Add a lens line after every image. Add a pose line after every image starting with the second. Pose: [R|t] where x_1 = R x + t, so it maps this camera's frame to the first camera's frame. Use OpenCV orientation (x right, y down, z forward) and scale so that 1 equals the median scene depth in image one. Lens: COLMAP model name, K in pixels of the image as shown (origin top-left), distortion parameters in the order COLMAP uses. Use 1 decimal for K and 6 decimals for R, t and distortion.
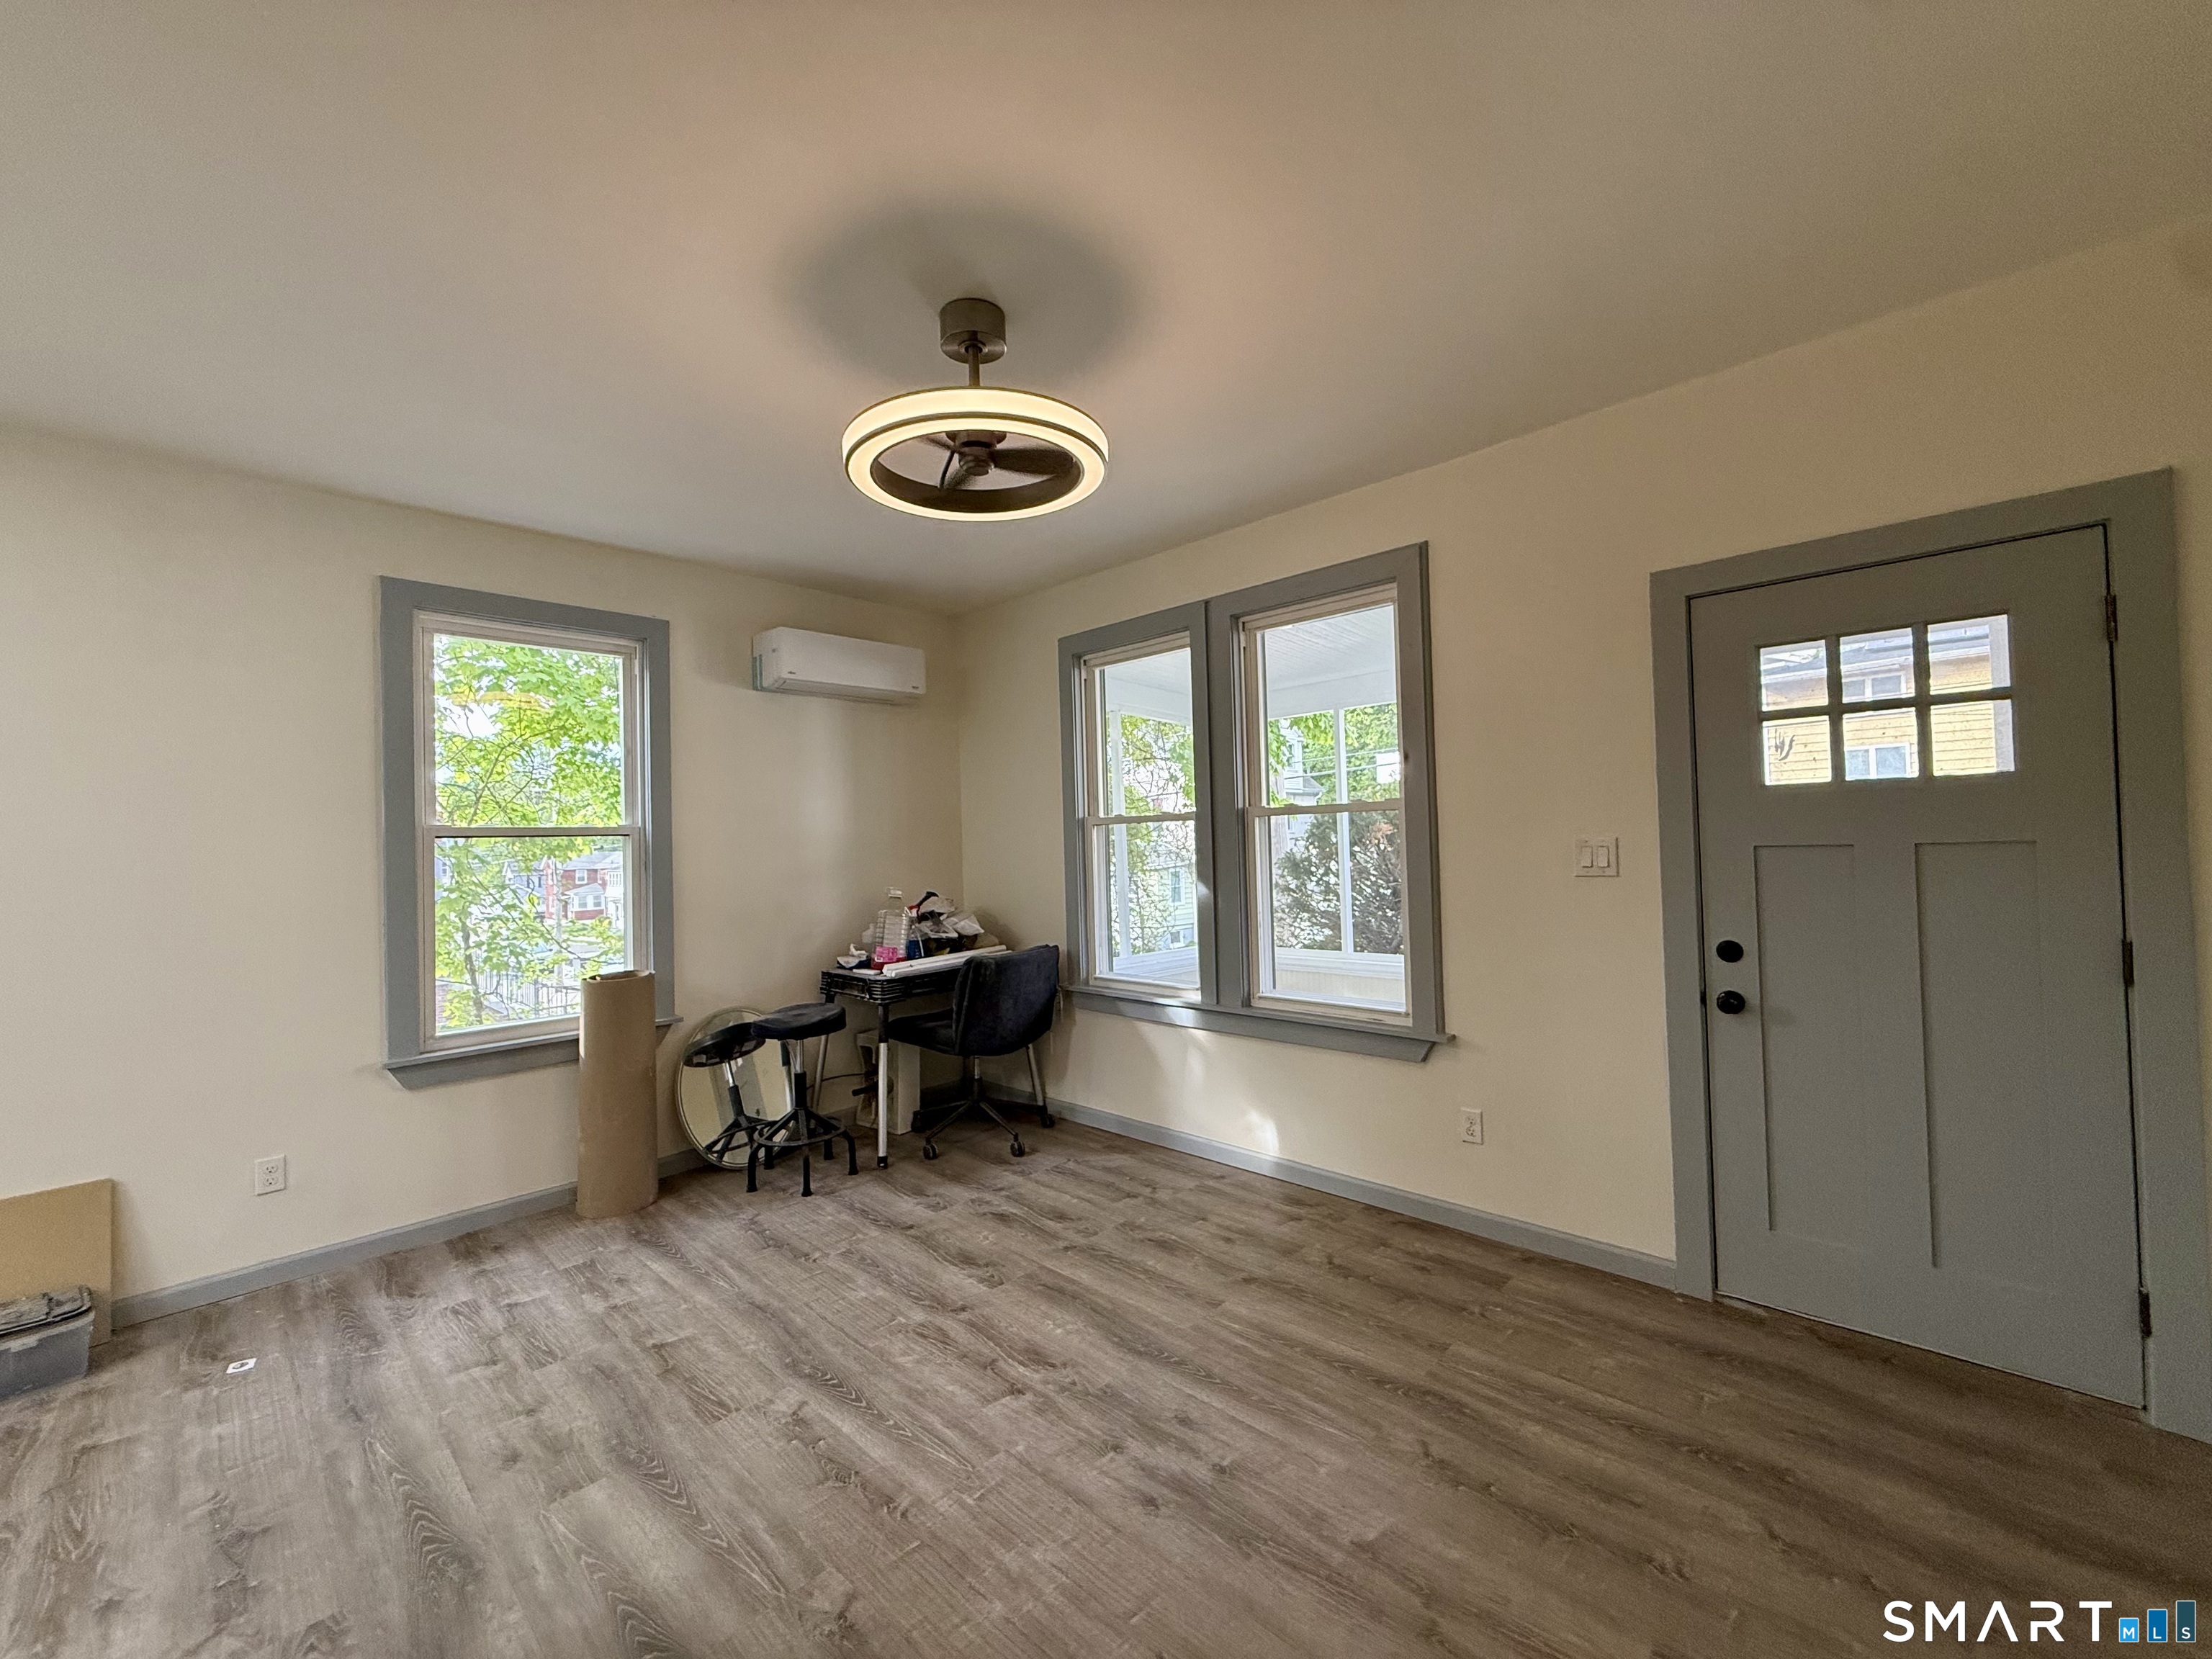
lens RADIAL K [[880.1, 0, 1103.0], [0, 880.1, 828.8], [0, 0, 1]] dist [-0.000153, -0.000338]
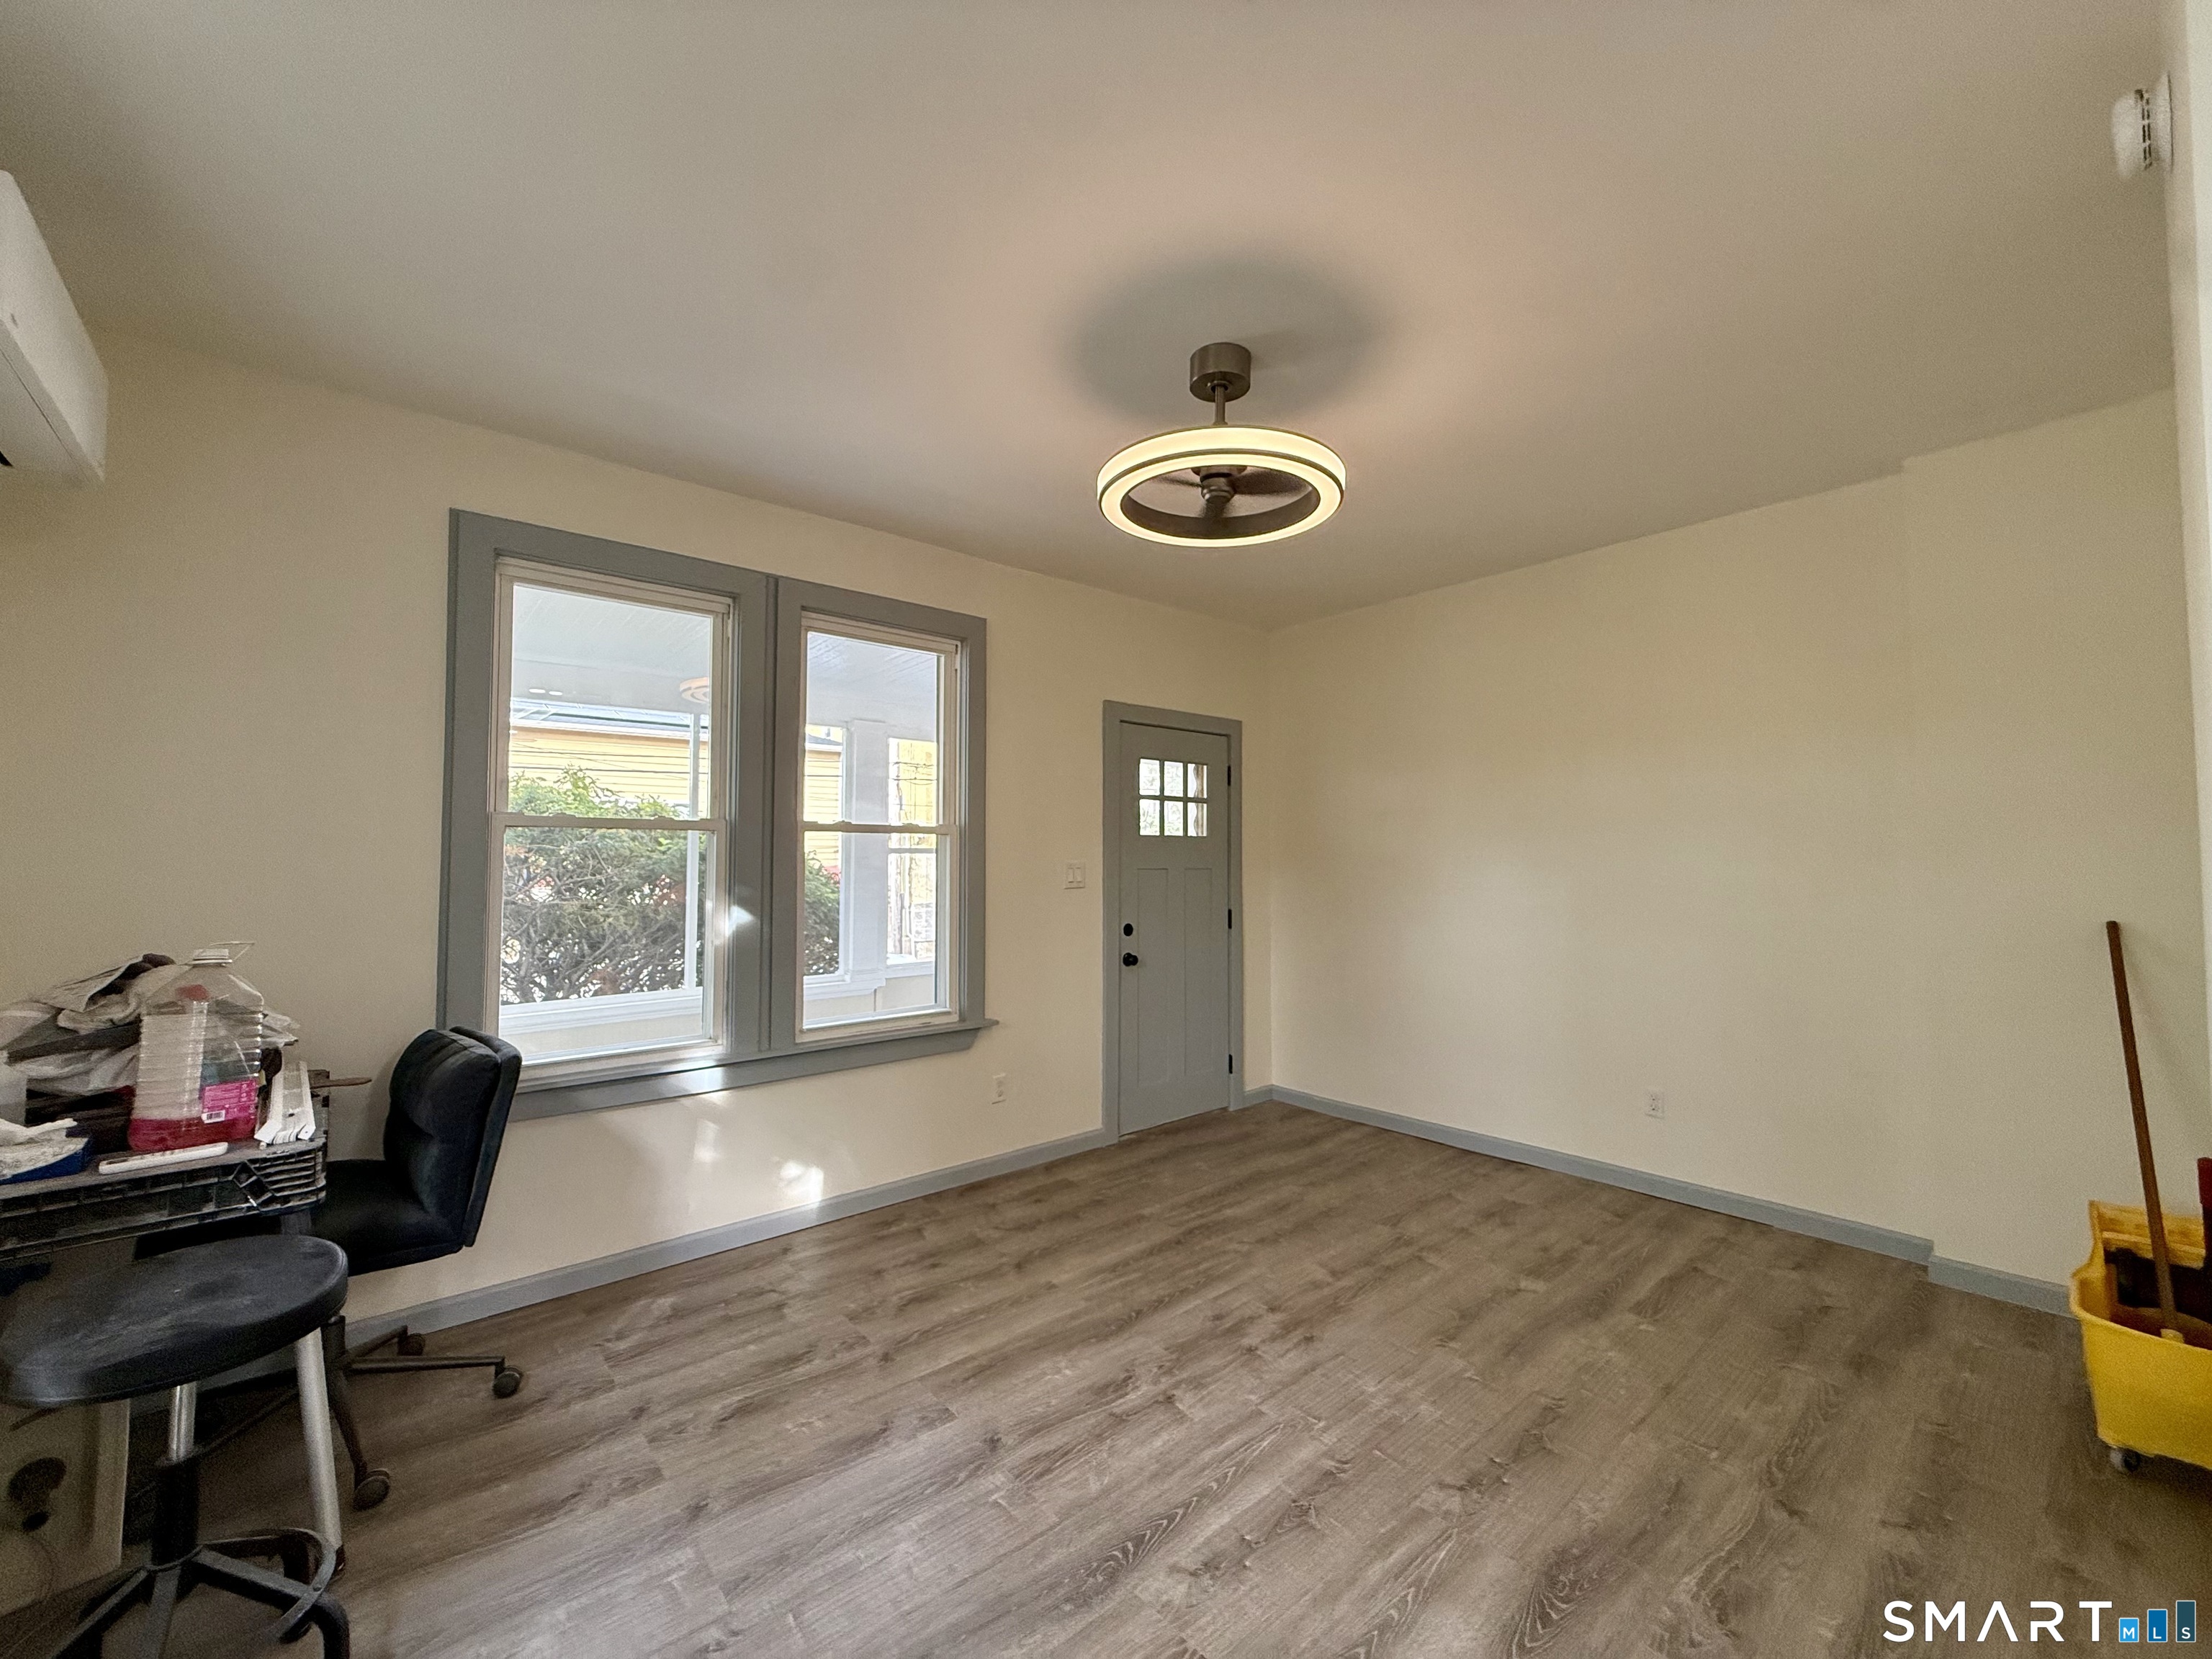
lens RADIAL K [[880.1, 0, 1103.0], [0, 880.1, 828.8], [0, 0, 1]] dist [-0.000153, -0.000338]
pose [[0.102036, 0.064207, 0.992707, -1.016502], [-0.018200, 0.997868, -0.062670, 0.050717], [-0.994614, -0.011673, 0.102987, 0.873910]]
